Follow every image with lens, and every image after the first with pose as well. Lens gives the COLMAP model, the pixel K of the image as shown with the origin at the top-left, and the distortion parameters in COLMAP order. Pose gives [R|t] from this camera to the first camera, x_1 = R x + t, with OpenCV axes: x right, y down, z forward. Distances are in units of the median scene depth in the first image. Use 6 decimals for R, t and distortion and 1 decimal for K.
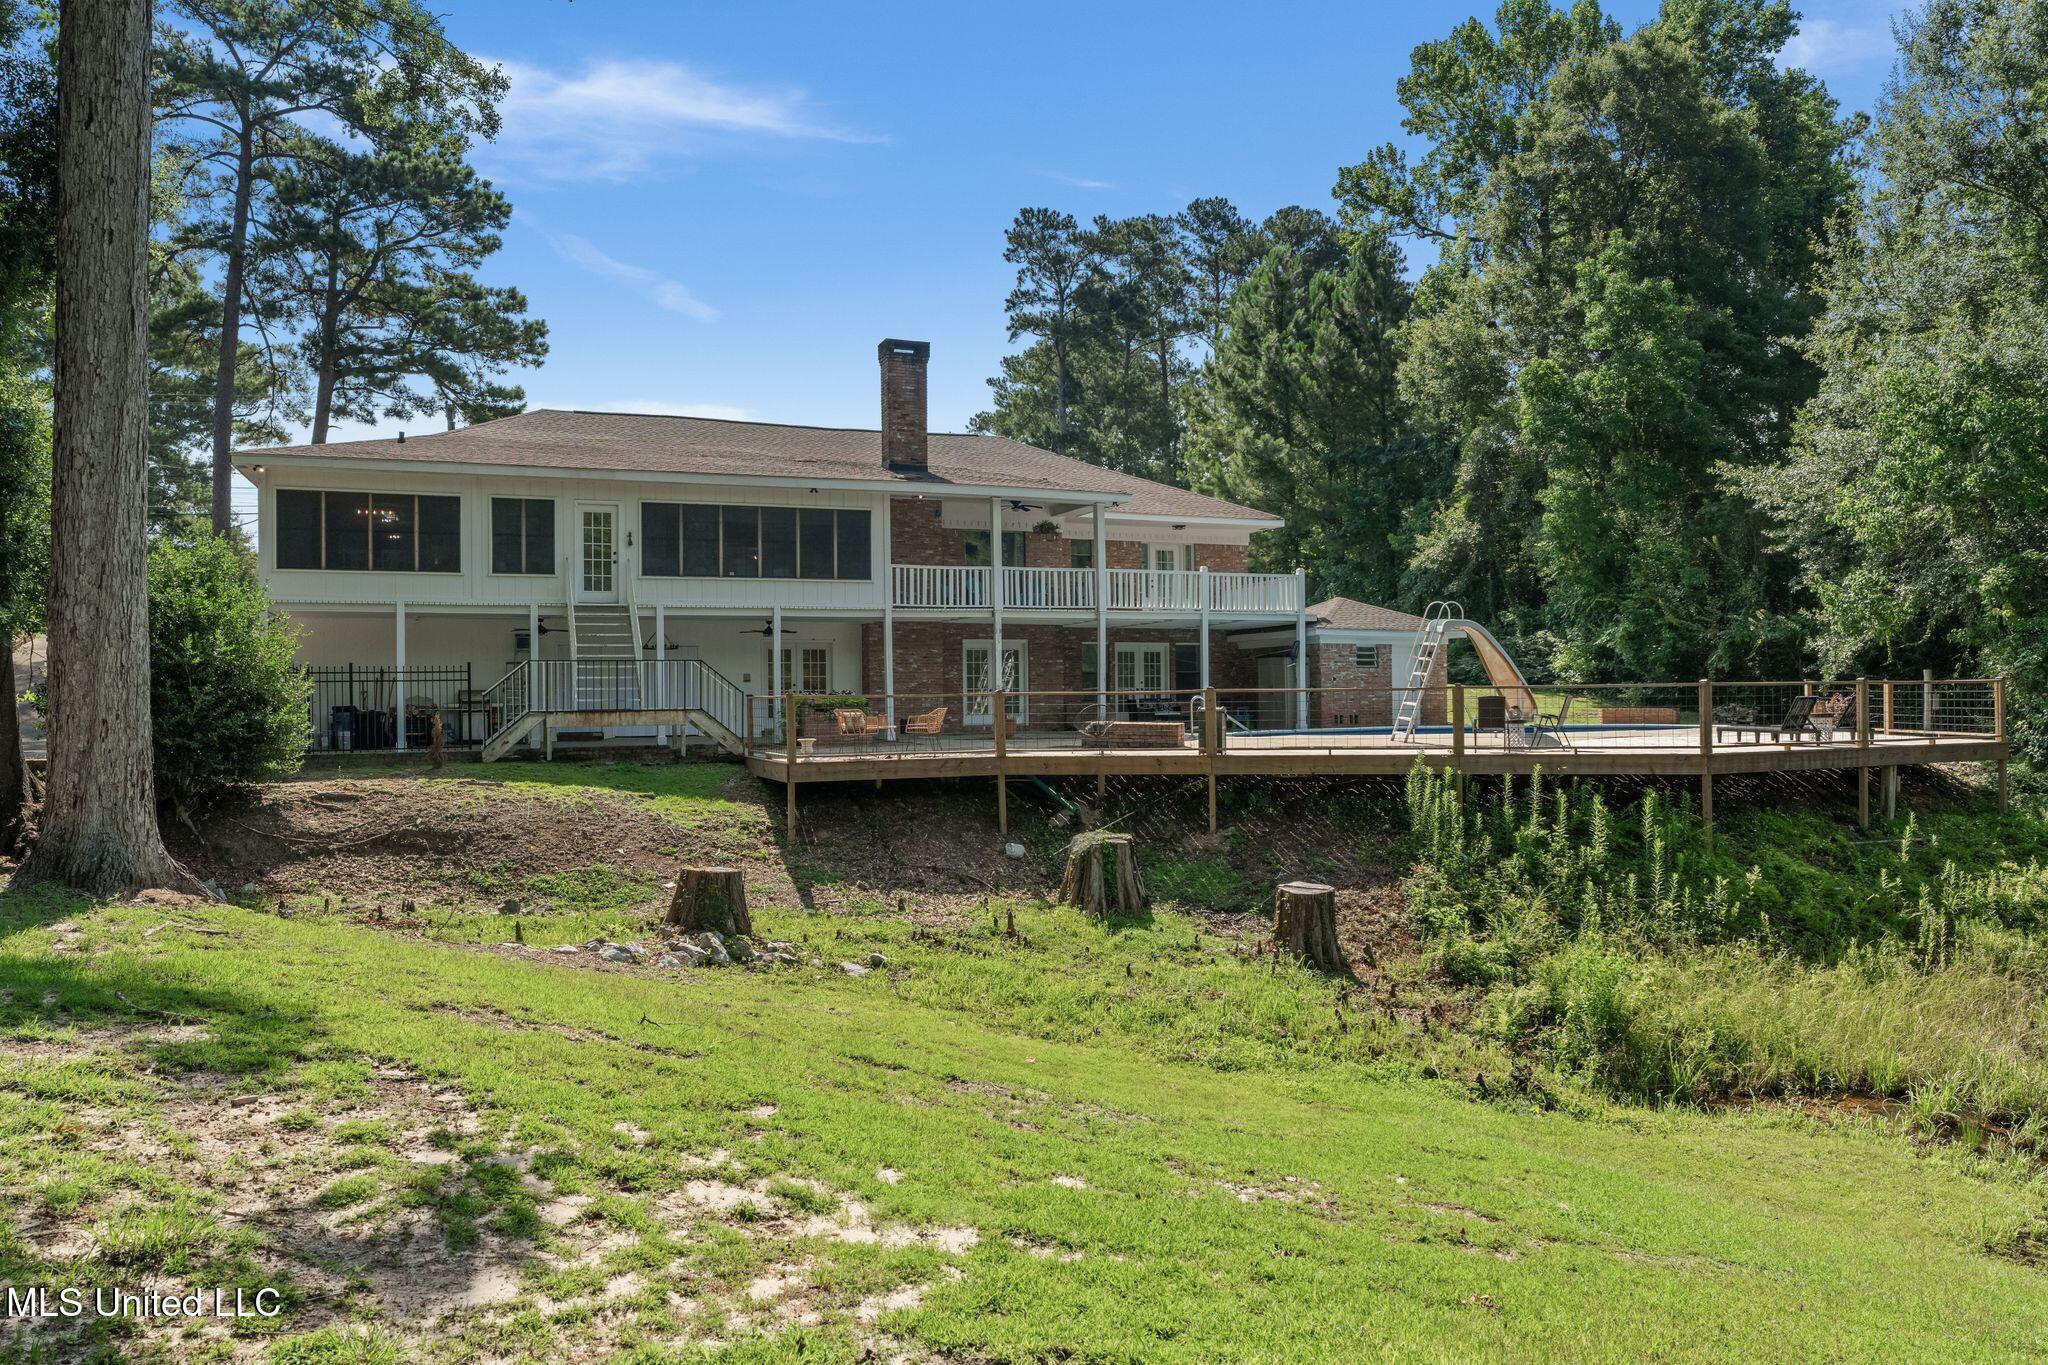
lens RADIAL K [[1418.3, 0, 1012.7], [0, 1418.3, 680.8], [0, 0, 1]] dist [0.005514, 0.003218]
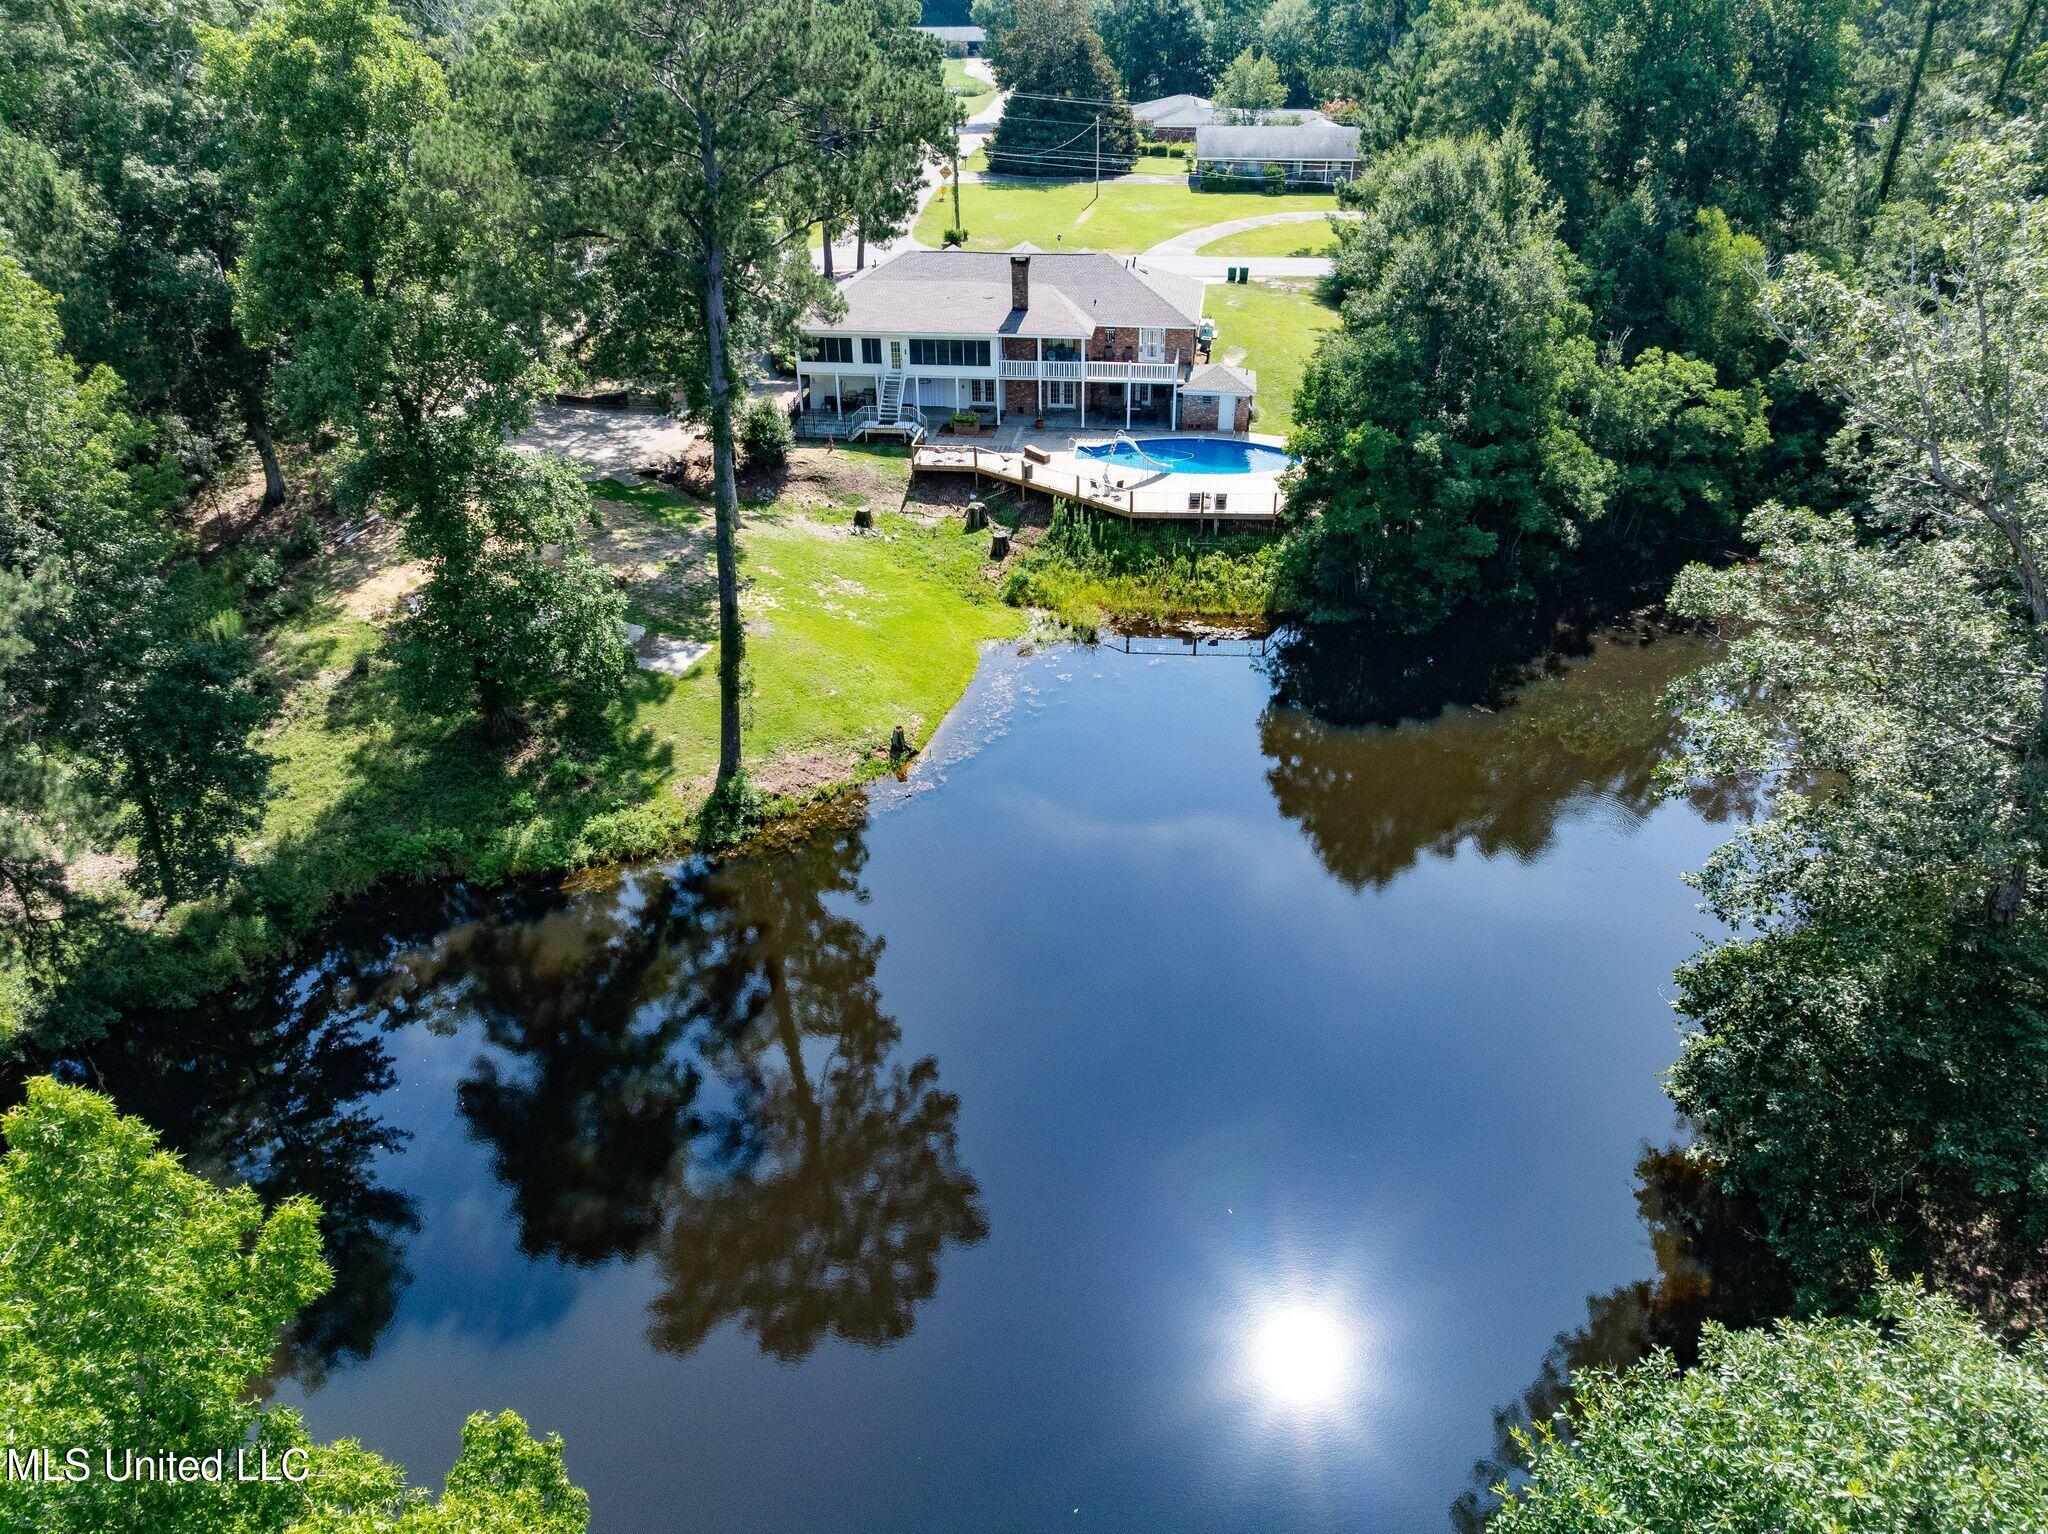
lens RADIAL K [[1460.9, 0, 1026.4], [0, 1460.9, 767.6], [0, 0, 1]] dist [-0.027352, -0.004068]
pose [[0.874060, 0.249917, -0.416607, 1.356693], [0.008708, 0.849338, 0.527777, -0.919588], [0.485740, -0.464936, 0.740196, -1.432019]]
